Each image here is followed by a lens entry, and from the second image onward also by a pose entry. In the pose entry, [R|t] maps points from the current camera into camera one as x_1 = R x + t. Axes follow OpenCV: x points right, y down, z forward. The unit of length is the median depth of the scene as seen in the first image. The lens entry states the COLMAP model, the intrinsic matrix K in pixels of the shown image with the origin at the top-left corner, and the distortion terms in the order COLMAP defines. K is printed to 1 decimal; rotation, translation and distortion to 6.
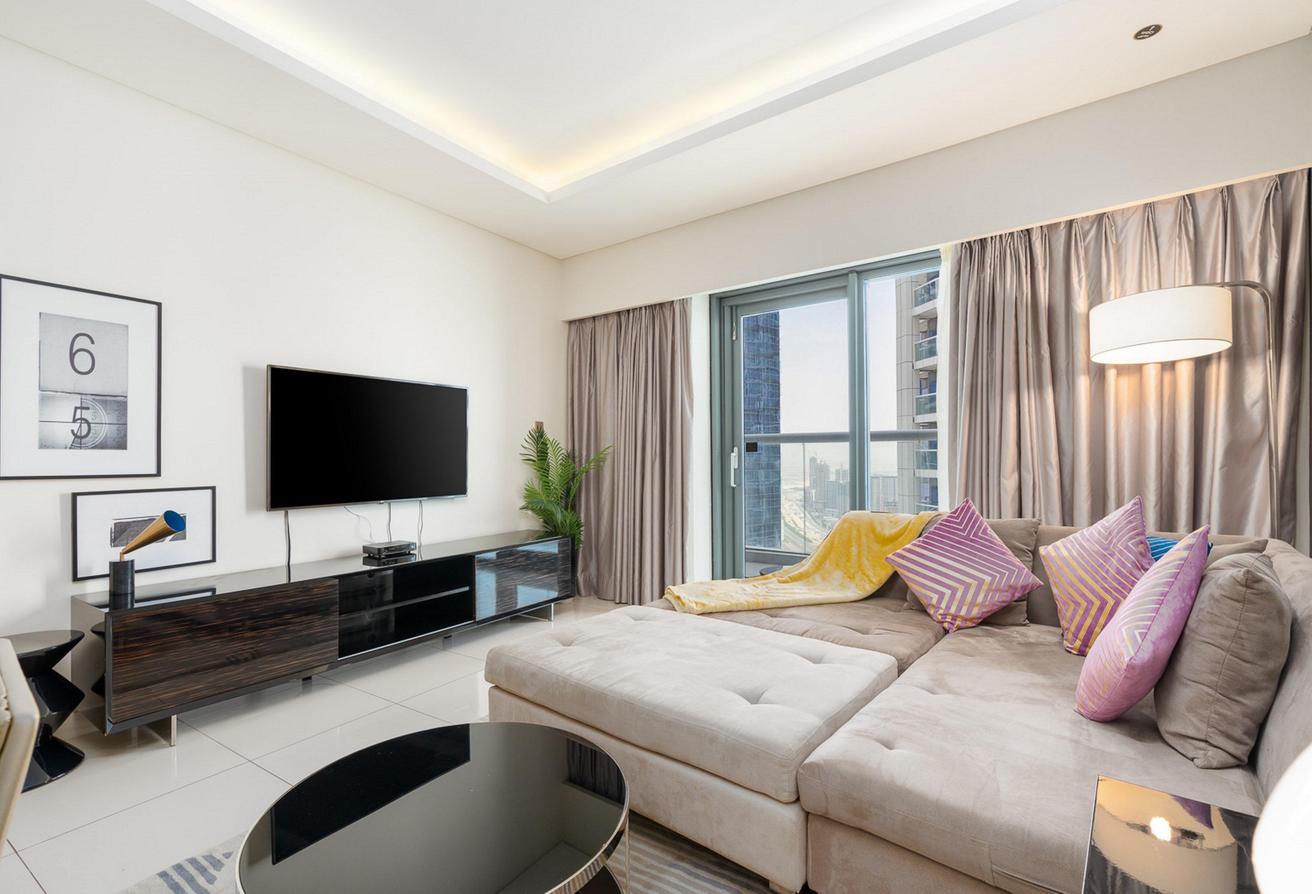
lens RADIAL K [[604.7, 0, 654.5], [0, 604.7, 453.2], [0, 0, 1]] dist [-0.004271, 0.002064]
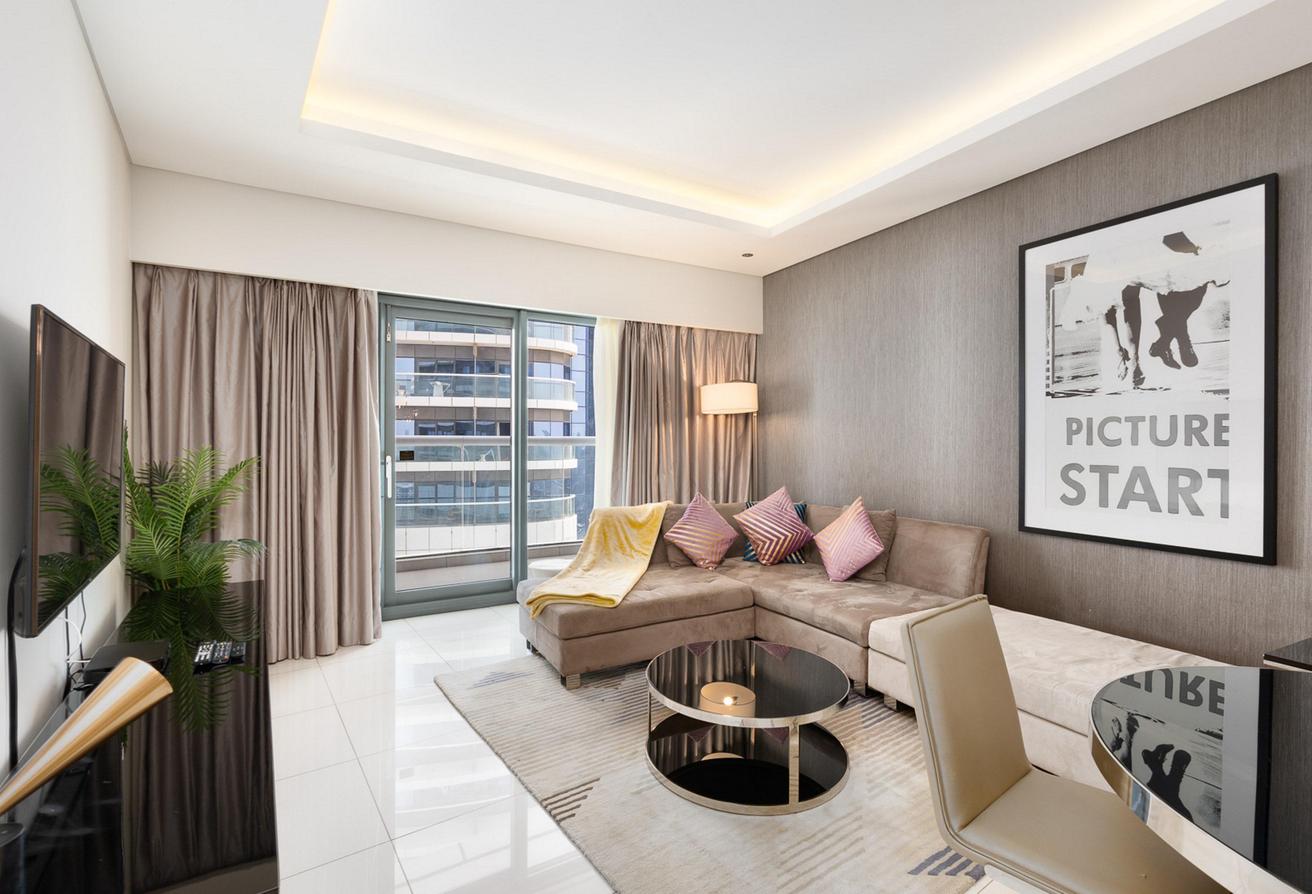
lens RADIAL K [[604.7, 0, 650.2], [0, 604.7, 442.1], [0, 0, 1]] dist [-0.004271, 0.002064]
pose [[0.378068, 0.006584, 0.925754, -1.031298], [-0.007225, 0.999965, -0.004161, -0.053913], [-0.925750, -0.005116, 0.378103, 0.467847]]
